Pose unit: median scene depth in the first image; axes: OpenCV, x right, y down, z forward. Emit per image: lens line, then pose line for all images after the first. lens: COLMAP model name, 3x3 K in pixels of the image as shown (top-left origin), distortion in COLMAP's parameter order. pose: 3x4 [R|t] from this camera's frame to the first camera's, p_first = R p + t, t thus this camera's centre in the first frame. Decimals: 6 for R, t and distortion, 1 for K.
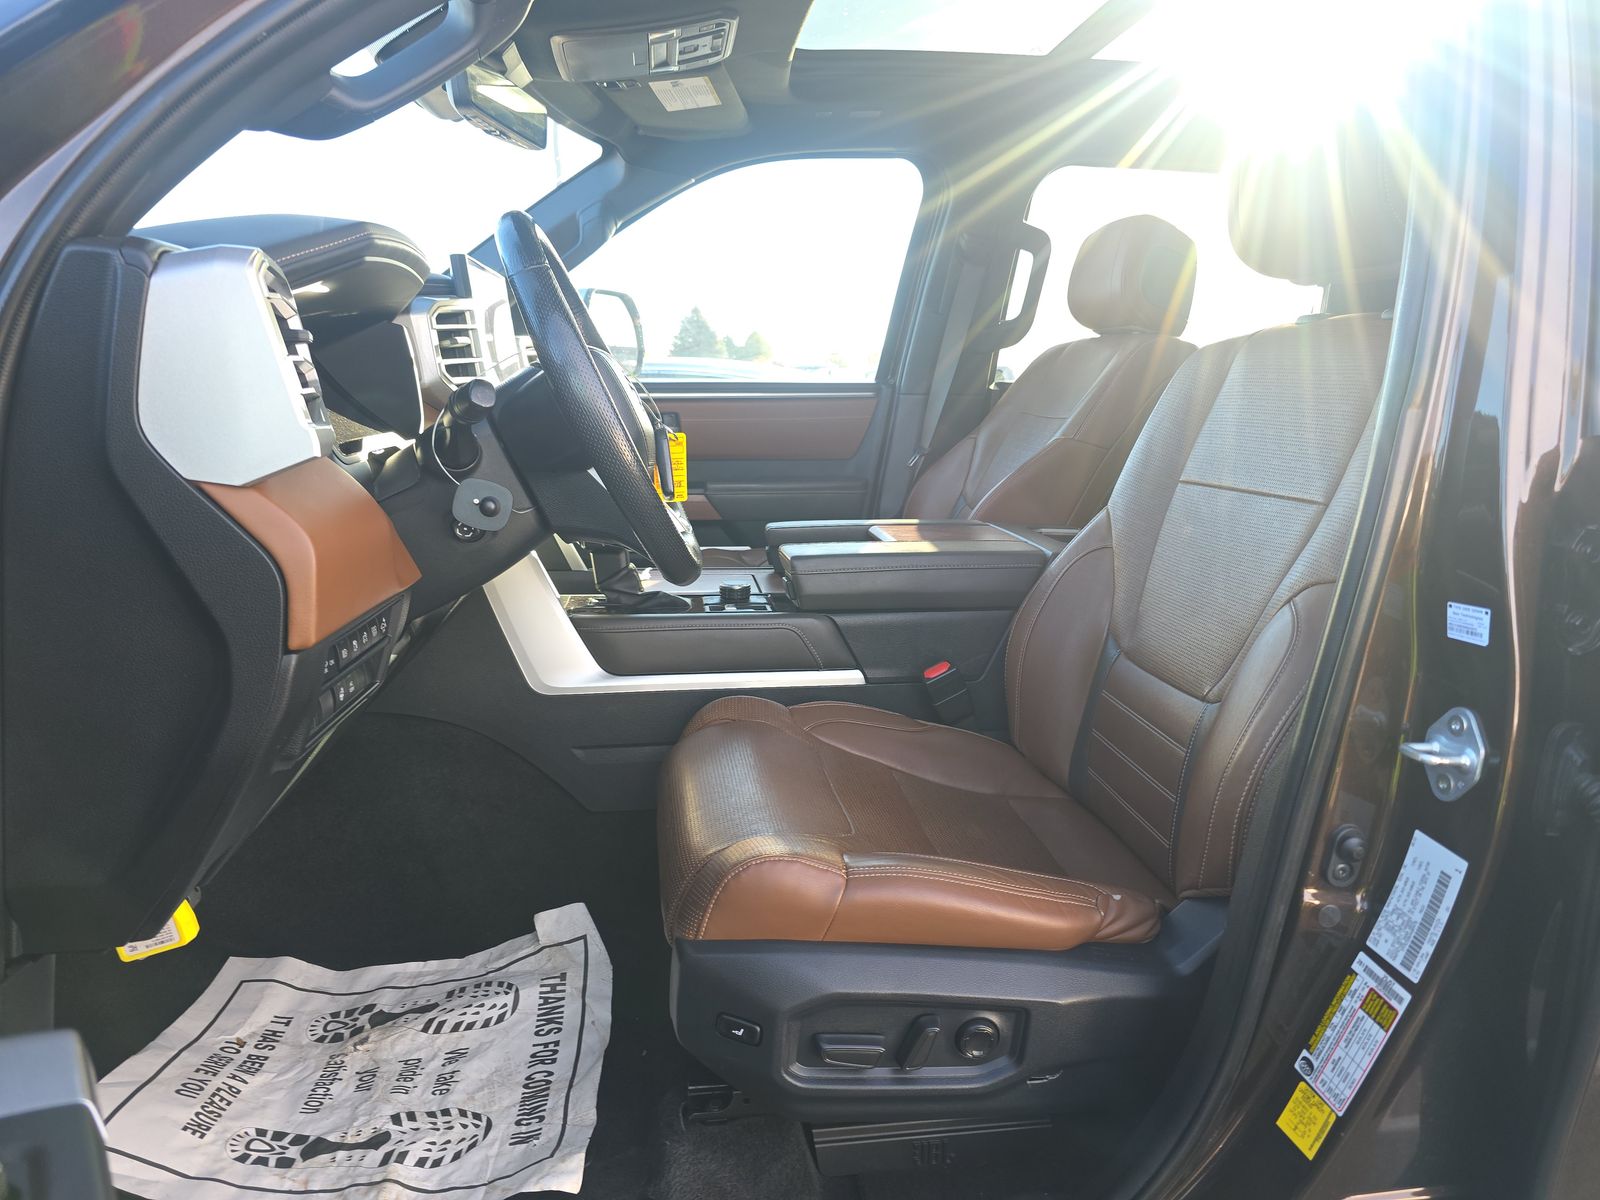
lens RADIAL K [[1081.8, 0, 803.0], [0, 1081.8, 598.1], [0, 0, 1]] dist [0.018489, -0.010328]
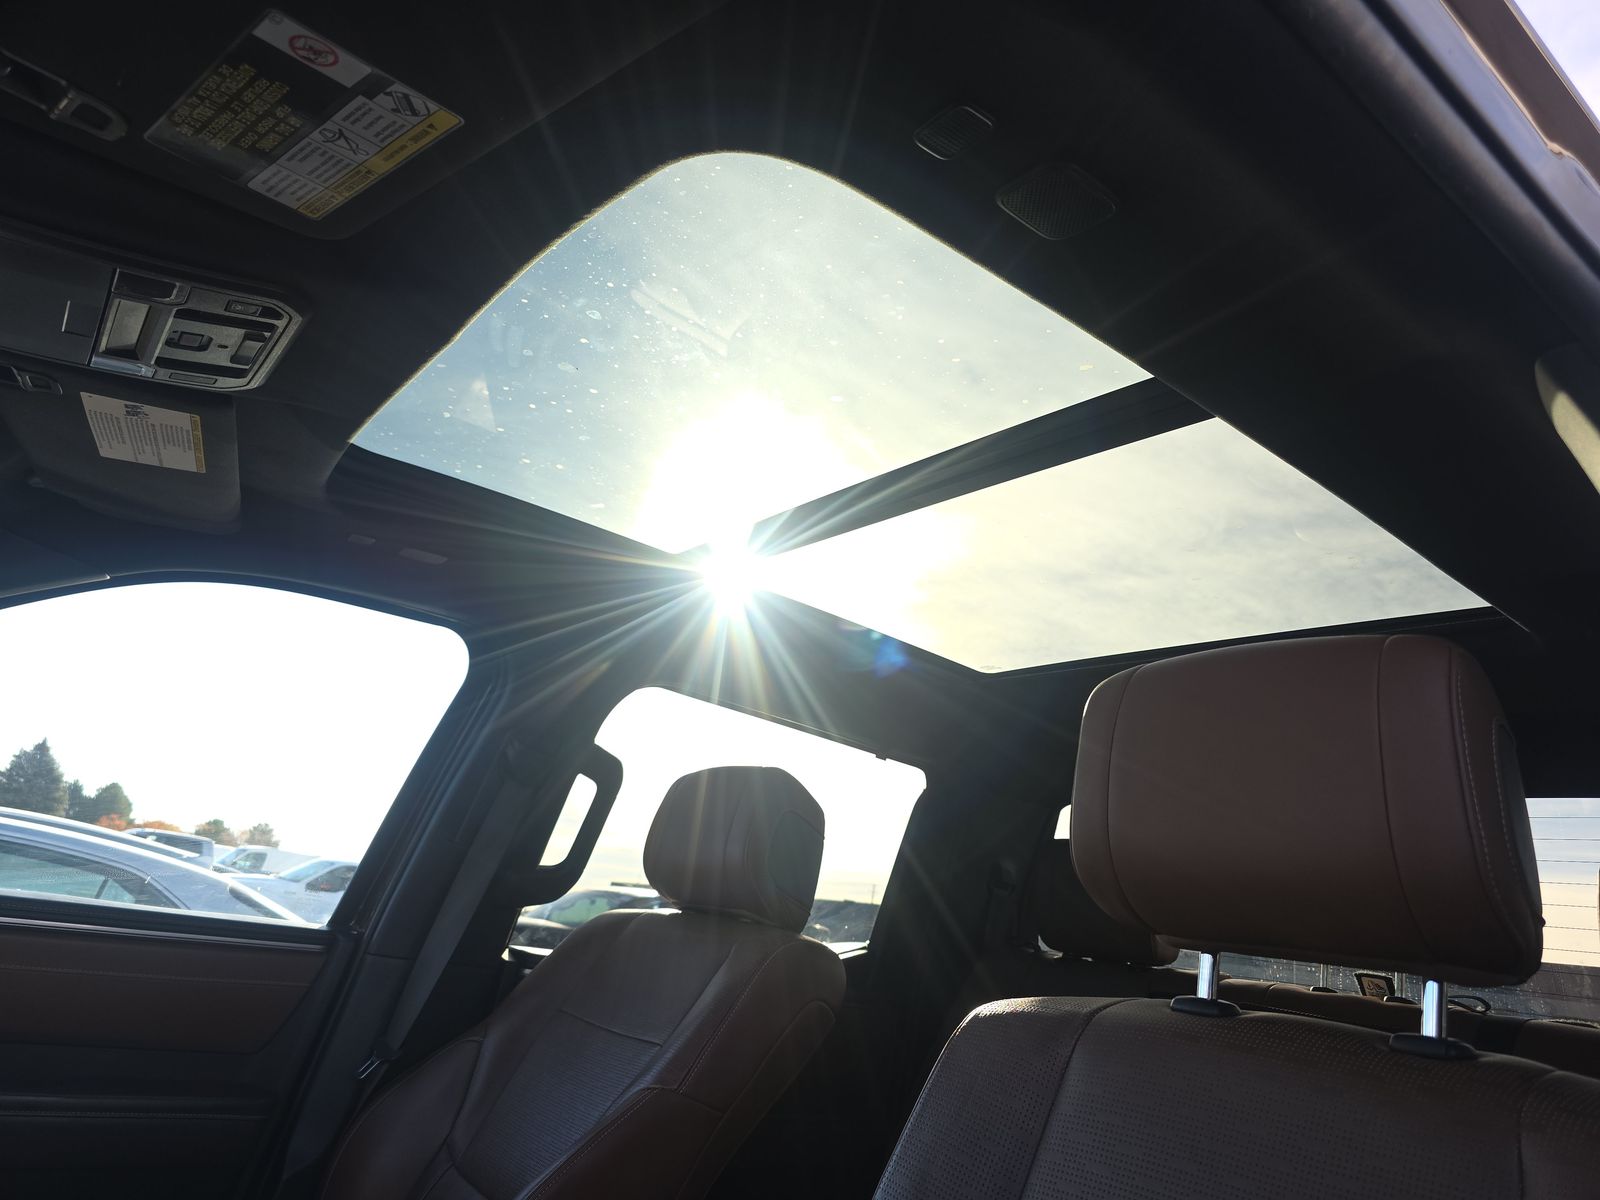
lens RADIAL K [[1081.8, 0, 802.4], [0, 1081.8, 597.8], [0, 0, 1]] dist [0.018489, -0.010328]
pose [[0.857003, 0.256707, 0.446820, -0.036236], [-0.030346, 0.890722, -0.453534, -0.104257], [-0.514418, 0.375121, 0.771141, 0.326091]]
